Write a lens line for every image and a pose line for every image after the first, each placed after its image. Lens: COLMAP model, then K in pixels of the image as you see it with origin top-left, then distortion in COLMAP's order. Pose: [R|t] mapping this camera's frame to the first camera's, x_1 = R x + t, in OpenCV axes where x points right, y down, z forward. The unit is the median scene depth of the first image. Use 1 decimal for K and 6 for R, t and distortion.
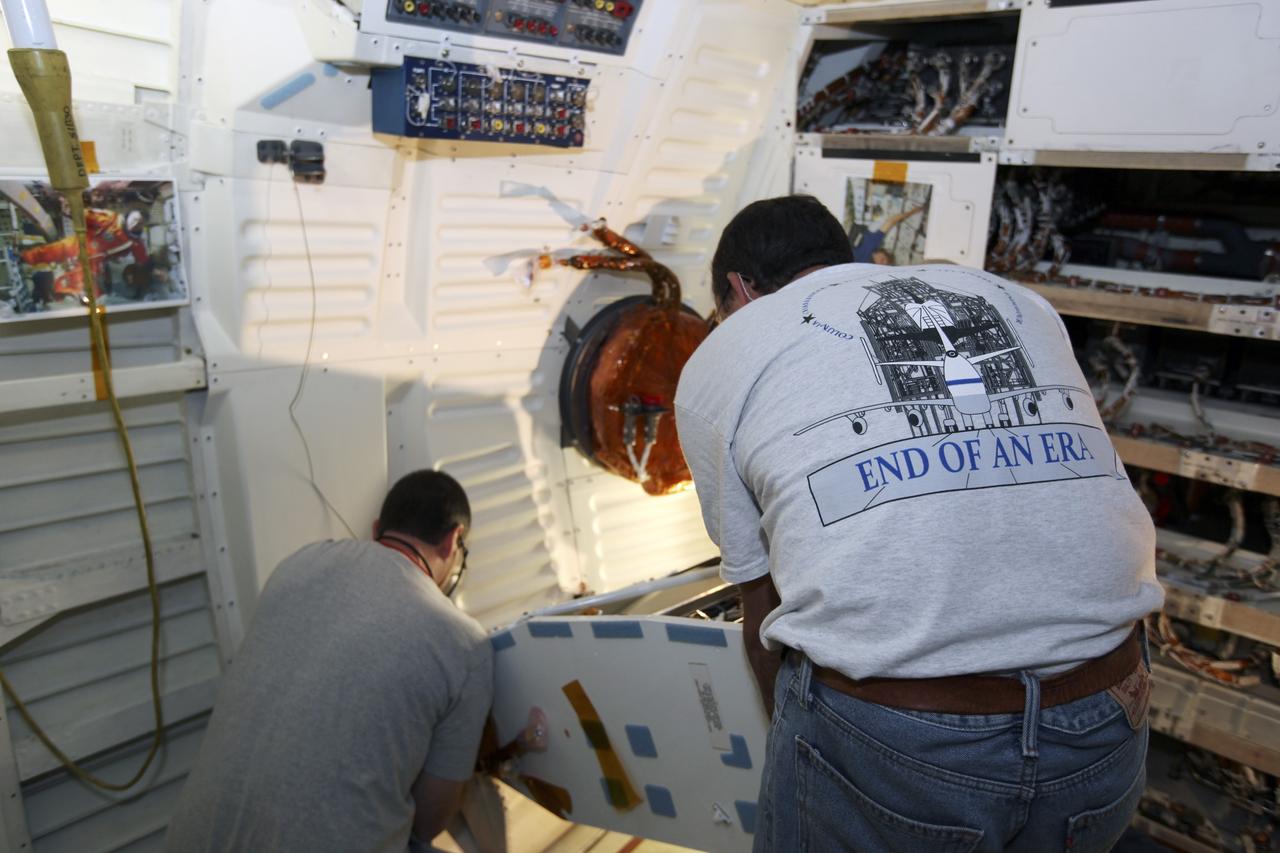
lens RADIAL K [[887.0, 0, 620.7], [0, 887.0, 423.3], [0, 0, 1]] dist [-0.069190, 0.088450]
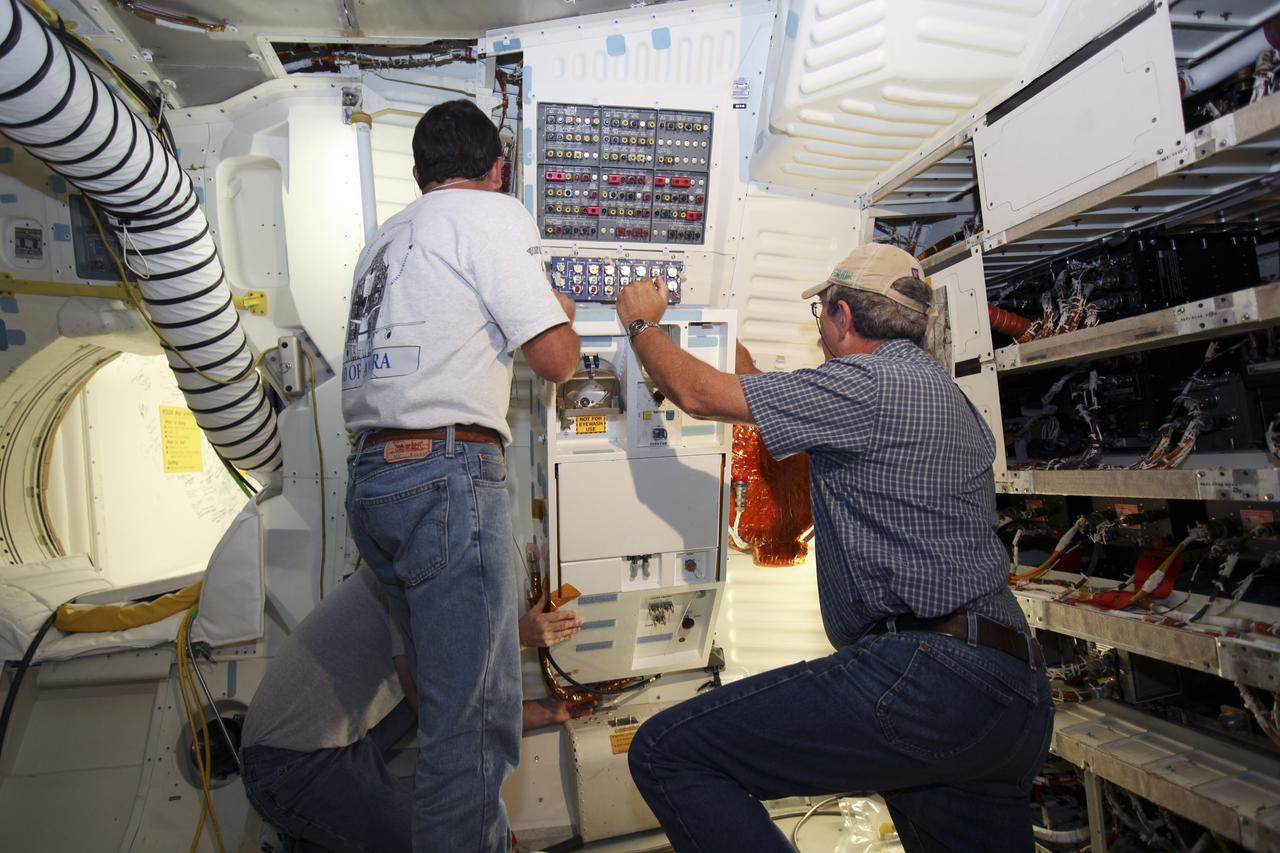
lens RADIAL K [[651.3, 0, 640.0], [0, 651.3, 426.5], [0, 0, 1]] dist [-0.058522, 0.028724]
pose [[0.812686, -0.078474, -0.577393, 0.622804], [-0.134609, 0.938805, -0.317058, 0.302165], [0.566940, 0.335391, 0.752390, 0.196728]]
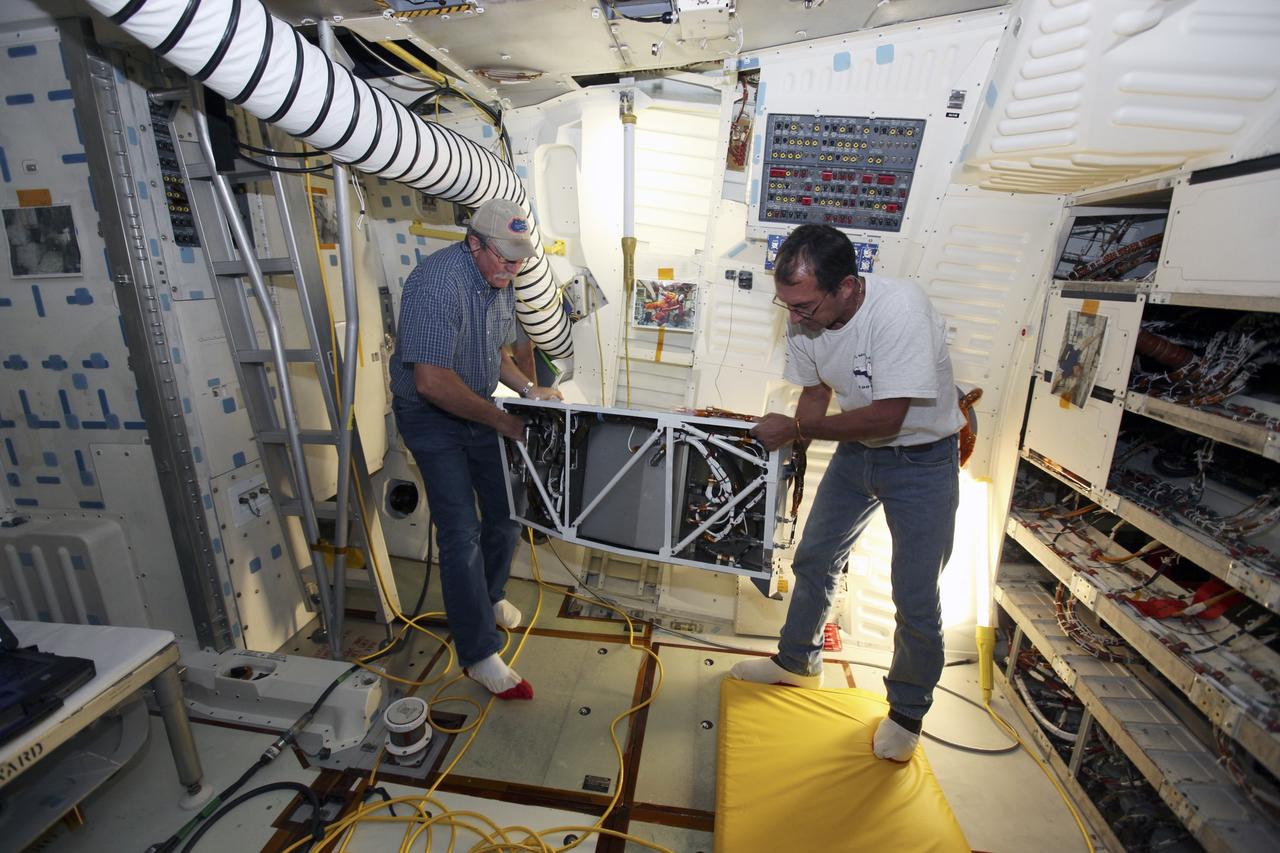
lens RADIAL K [[565.4, 0, 640.5], [0, 565.4, 423.7], [0, 0, 1]] dist [-0.056707, 0.015402]
pose [[0.539219, 0.232500, -0.809436, 0.838574], [-0.297116, 0.951853, 0.075478, 0.041231], [0.788013, 0.199798, 0.582337, -0.024932]]
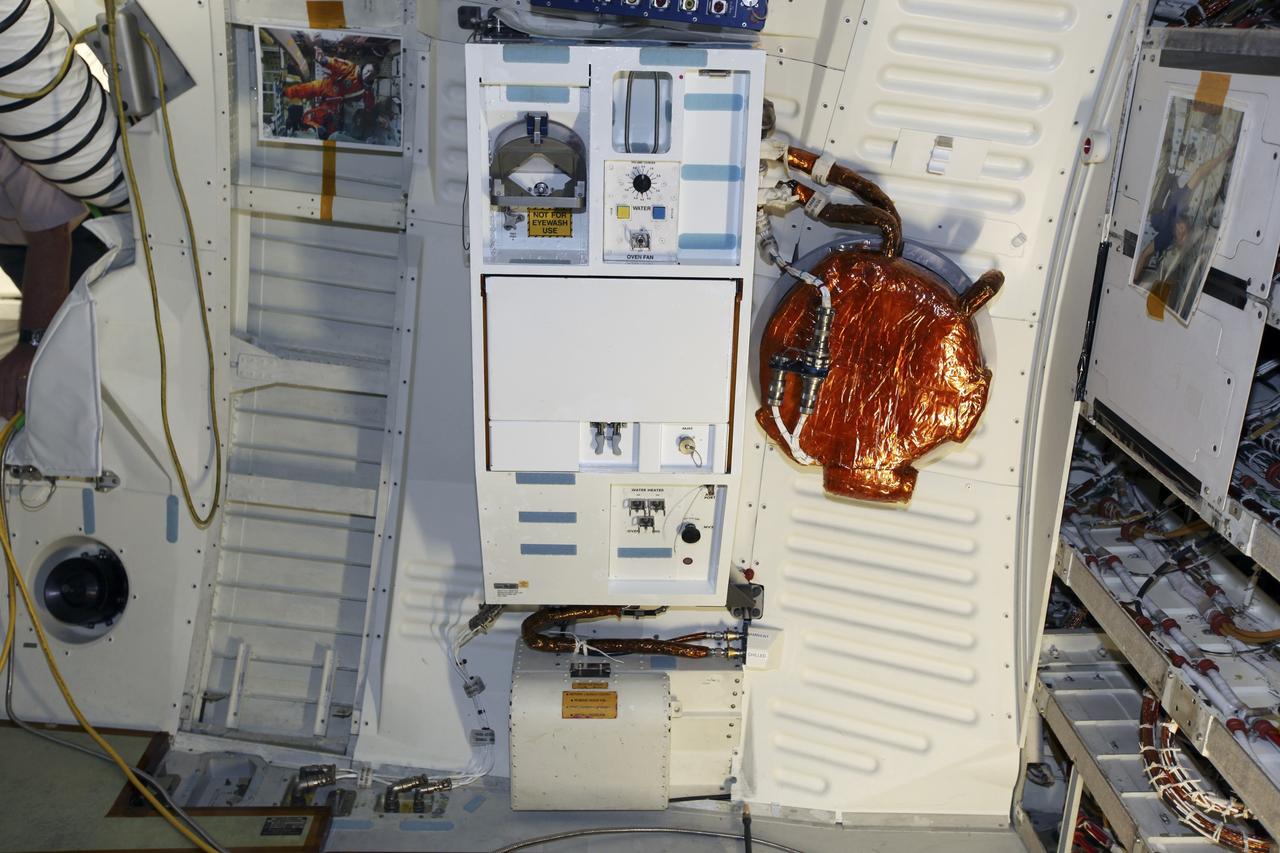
lens RADIAL K [[1093.9, 0, 635.2], [0, 1093.9, 426.7], [0, 0, 1]] dist [0.010294, 0.006470]
pose [[0.664701, 0.281294, -0.692131, 0.804485], [-0.276069, 0.953323, 0.122319, -0.055986], [0.694232, 0.109770, 0.711331, 0.252096]]
